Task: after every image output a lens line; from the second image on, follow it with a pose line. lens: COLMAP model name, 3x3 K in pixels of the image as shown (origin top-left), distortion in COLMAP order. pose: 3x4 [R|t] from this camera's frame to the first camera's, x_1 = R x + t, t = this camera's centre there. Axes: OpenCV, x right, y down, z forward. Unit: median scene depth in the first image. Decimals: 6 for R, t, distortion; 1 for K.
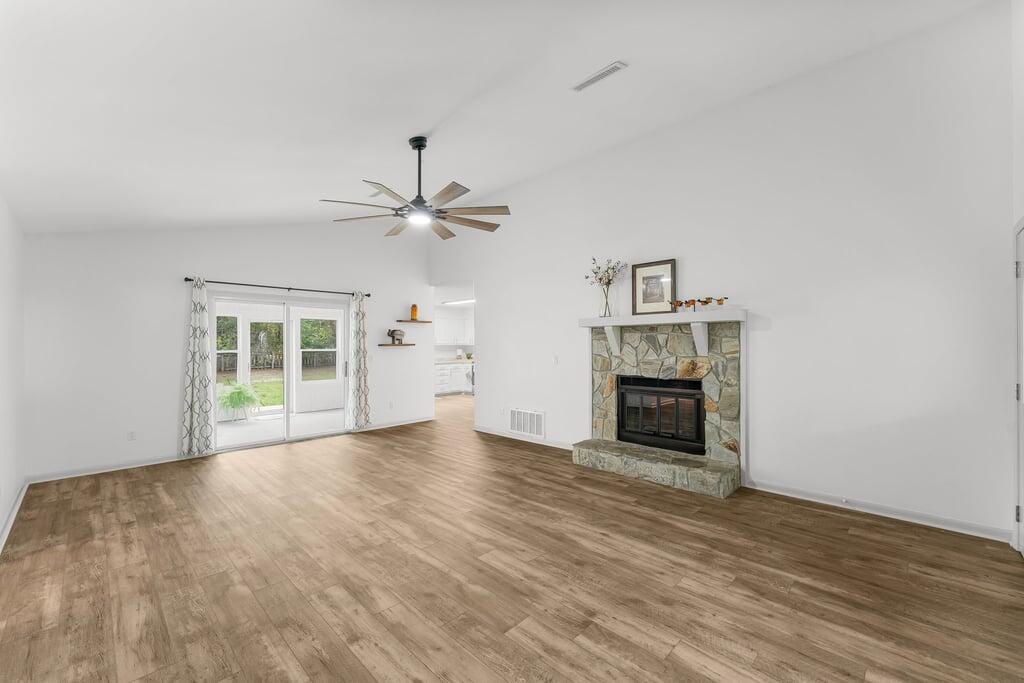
lens RADIAL K [[416.3, 0, 510.4], [0, 416.3, 345.0], [0, 0, 1]] dist [-0.000881, -0.000089]
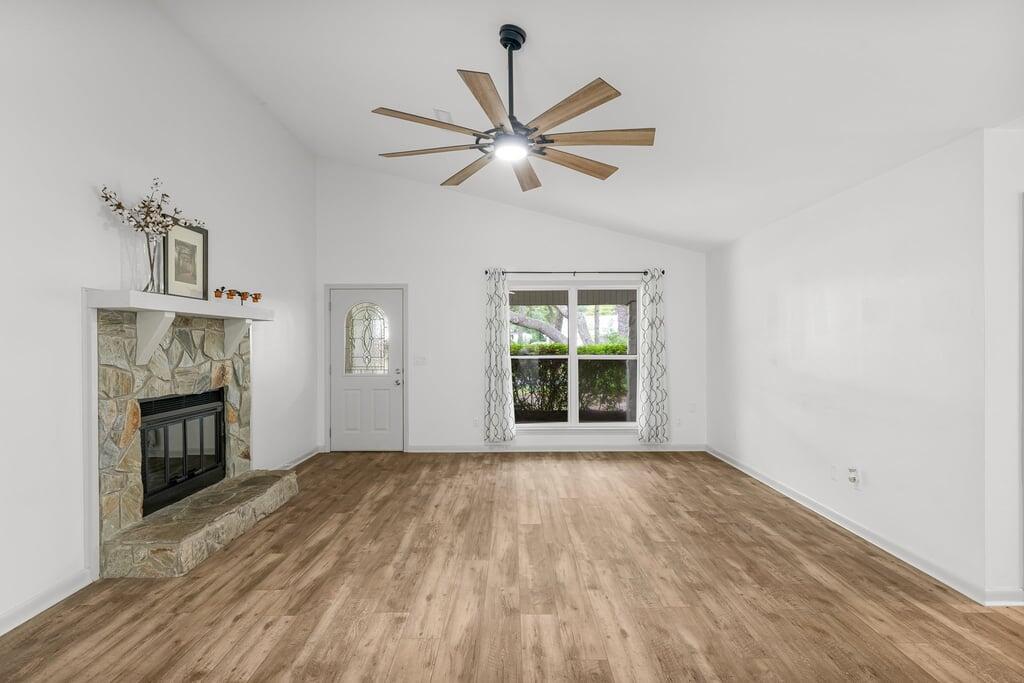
lens RADIAL K [[488.8, 0, 510.2], [0, 488.8, 343.4], [0, 0, 1]] dist [-0.000798, -0.000055]
pose [[-0.698459, 0.007656, 0.715609, -0.743182], [0.007792, 0.999965, -0.003092, 0.003399], [-0.715607, 0.003416, -0.698494, 1.488110]]
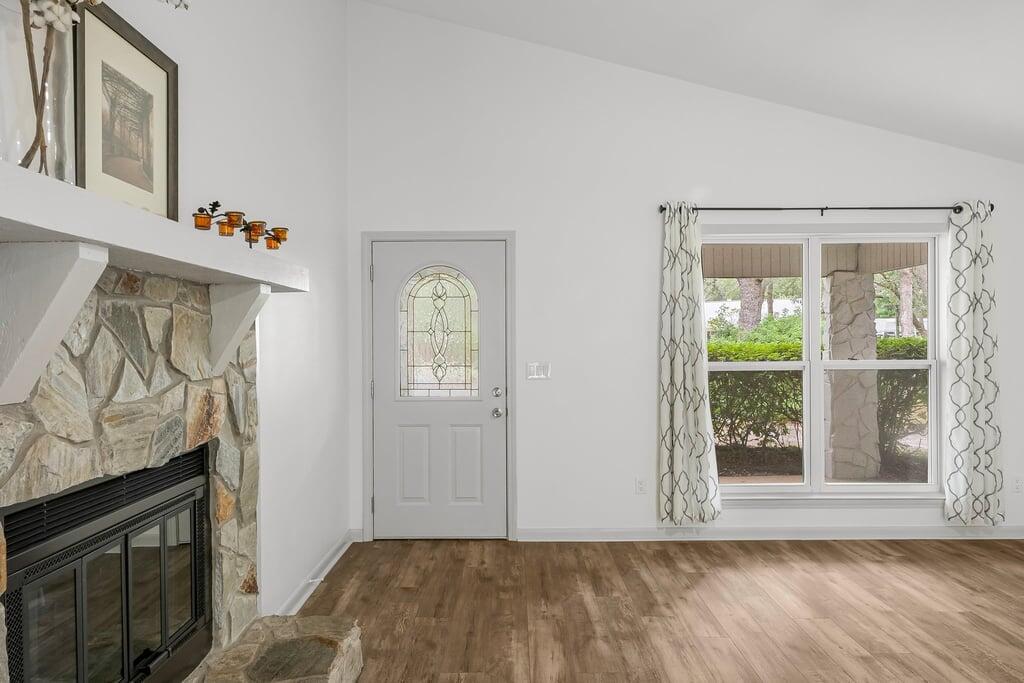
lens RADIAL K [[637.5, 0, 512.0], [0, 637.5, 341.5], [0, 0, 1]] dist [-0.000588, -0.000873]
pose [[-0.695936, 0.009288, 0.718044, -0.138364], [0.010044, 0.999944, -0.003200, 0.001013], [-0.718034, 0.004985, -0.695990, 1.398332]]
